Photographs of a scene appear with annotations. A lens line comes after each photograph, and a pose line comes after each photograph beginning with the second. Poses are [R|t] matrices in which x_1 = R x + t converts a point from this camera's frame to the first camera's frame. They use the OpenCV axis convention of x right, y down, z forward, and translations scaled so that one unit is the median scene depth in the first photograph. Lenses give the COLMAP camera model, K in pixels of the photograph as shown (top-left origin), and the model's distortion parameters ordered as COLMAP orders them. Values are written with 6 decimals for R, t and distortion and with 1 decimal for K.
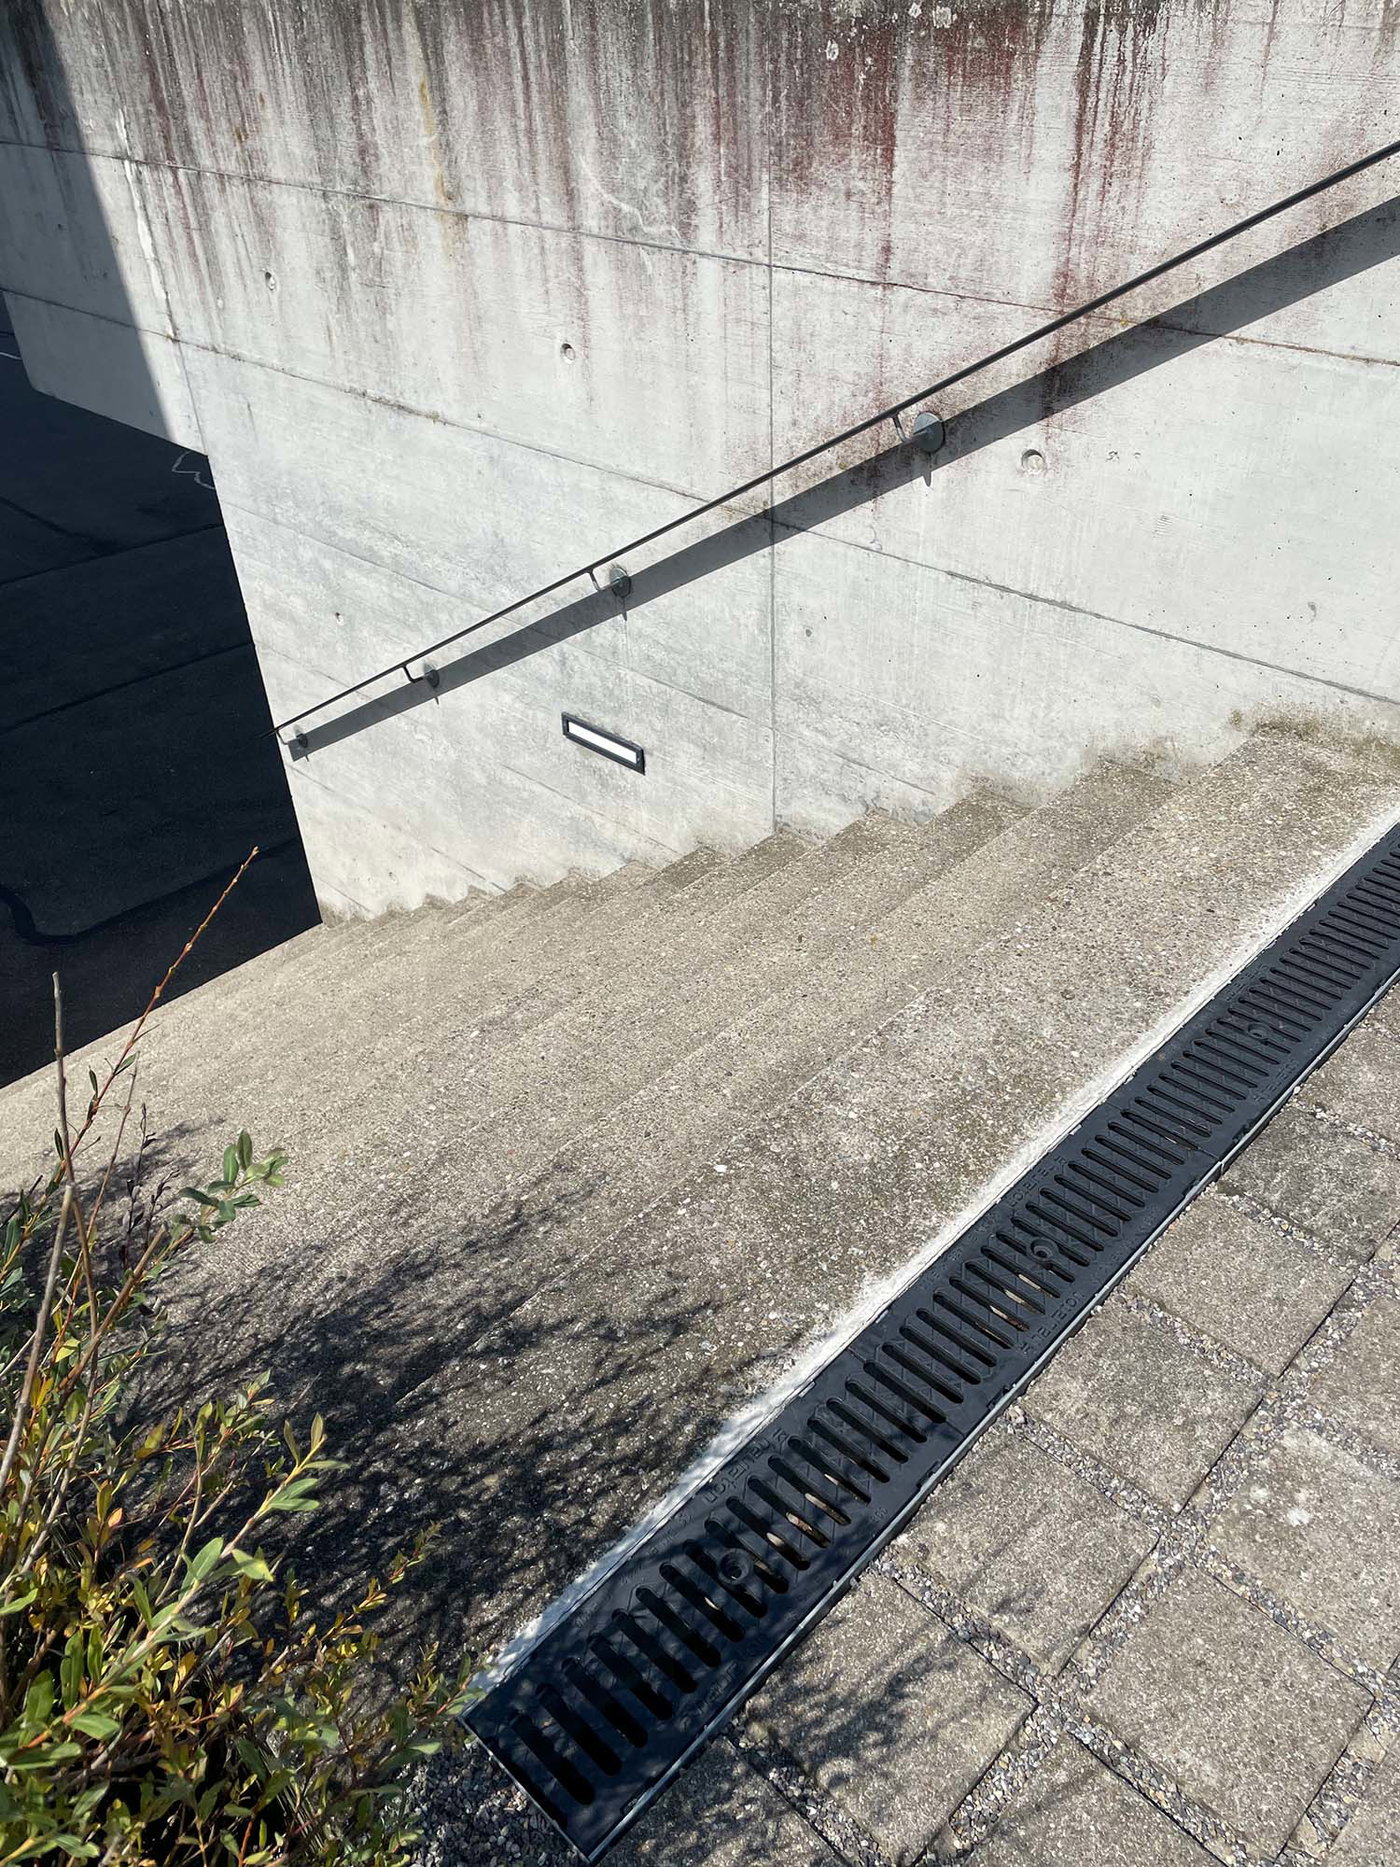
lens RADIAL K [[1441.9, 0, 706.2], [0, 1441.9, 940.7], [0, 0, 1]] dist [0.070202, -0.091340]
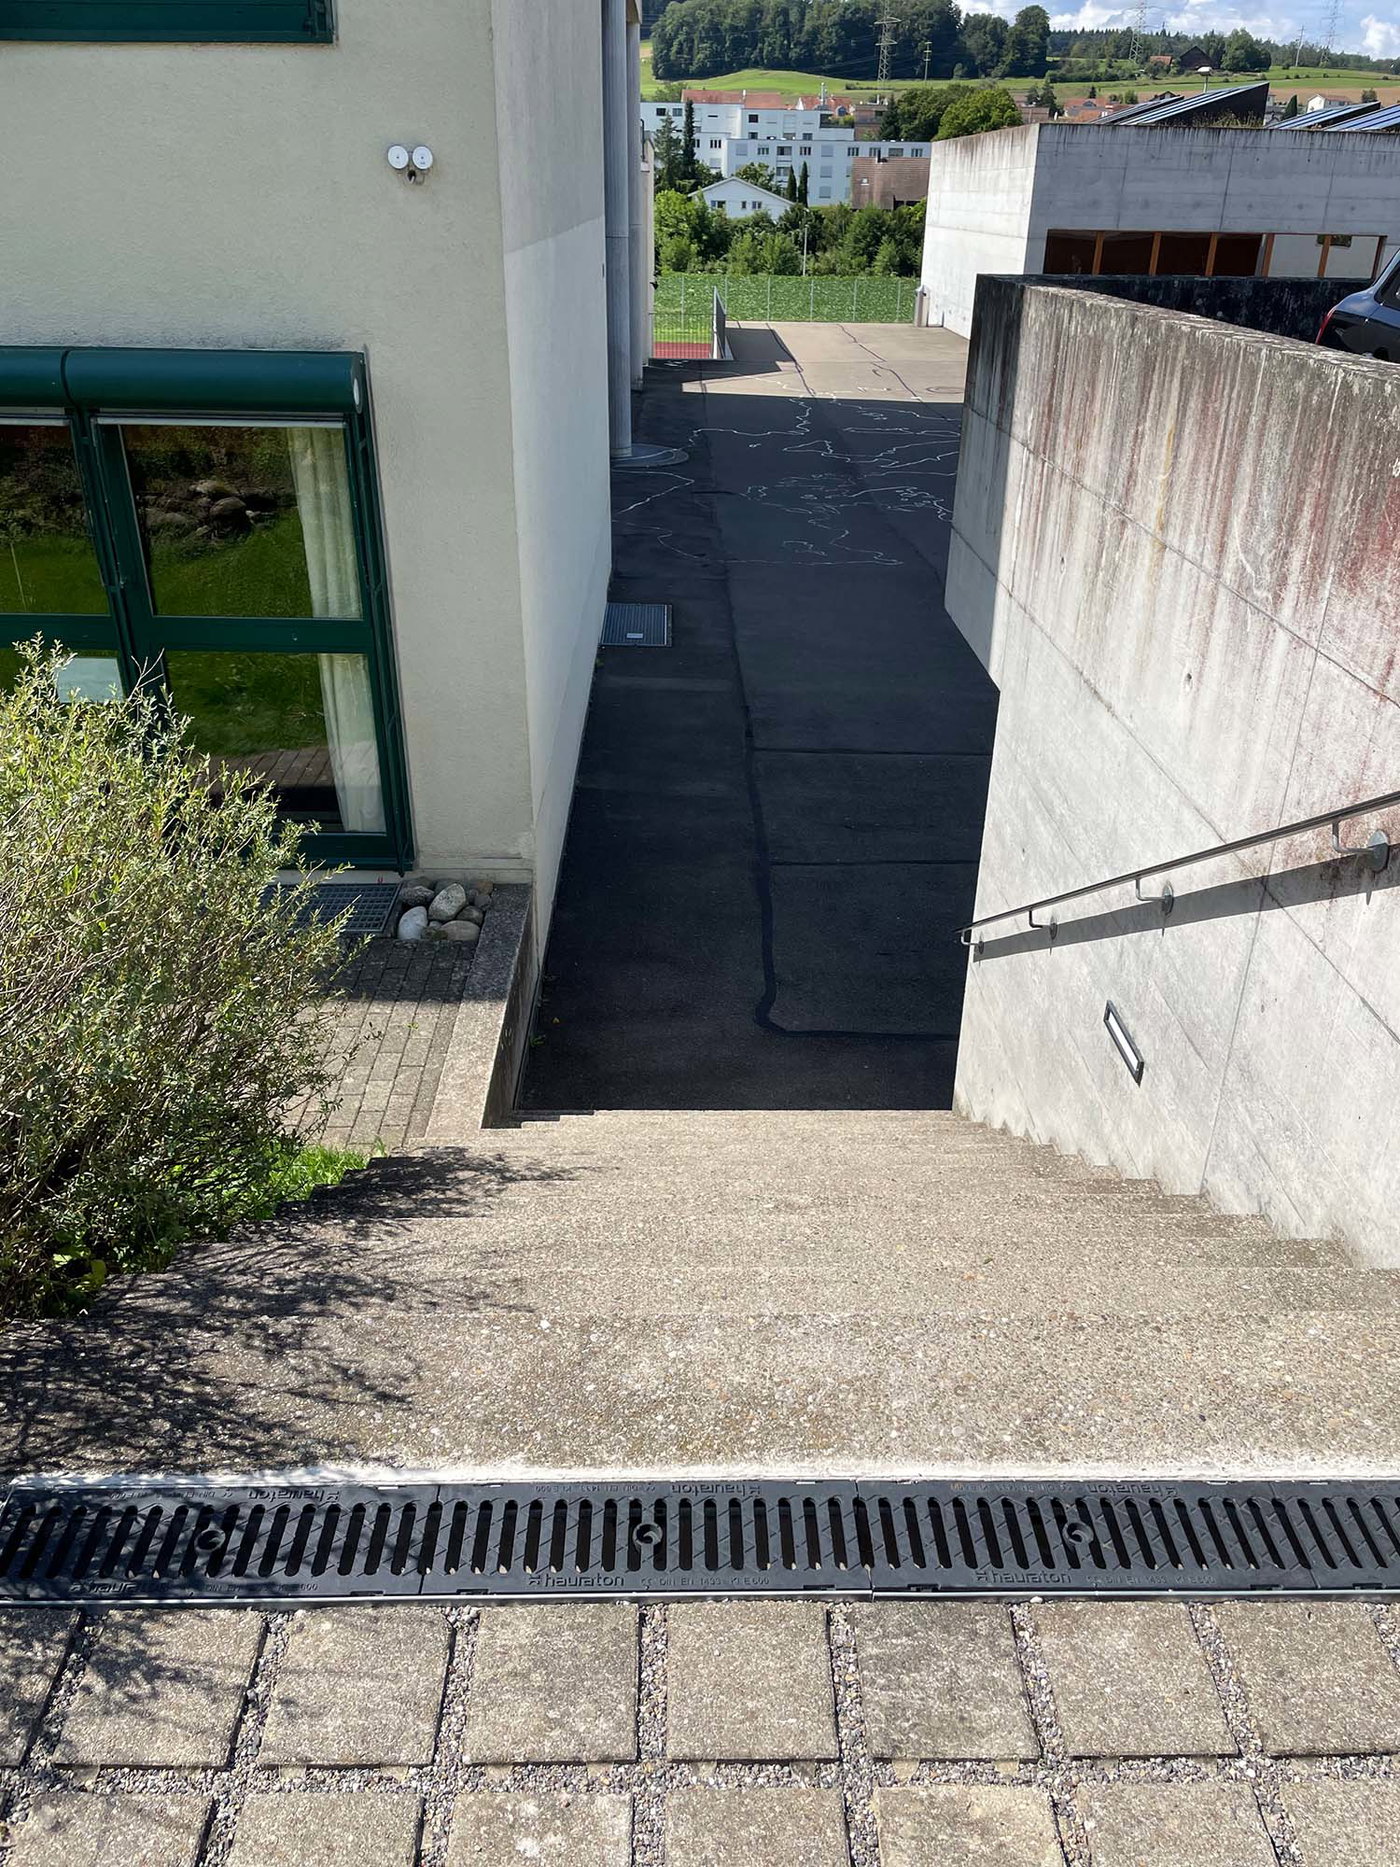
lens RADIAL K [[1441.9, 0, 705.8], [0, 1441.9, 940.0], [0, 0, 1]] dist [0.070202, -0.091340]
pose [[0.702682, 0.361307, -0.612941, 0.445554], [-0.446714, 0.894548, 0.015186, -0.123080], [0.553791, 0.263138, 0.789983, 0.045536]]
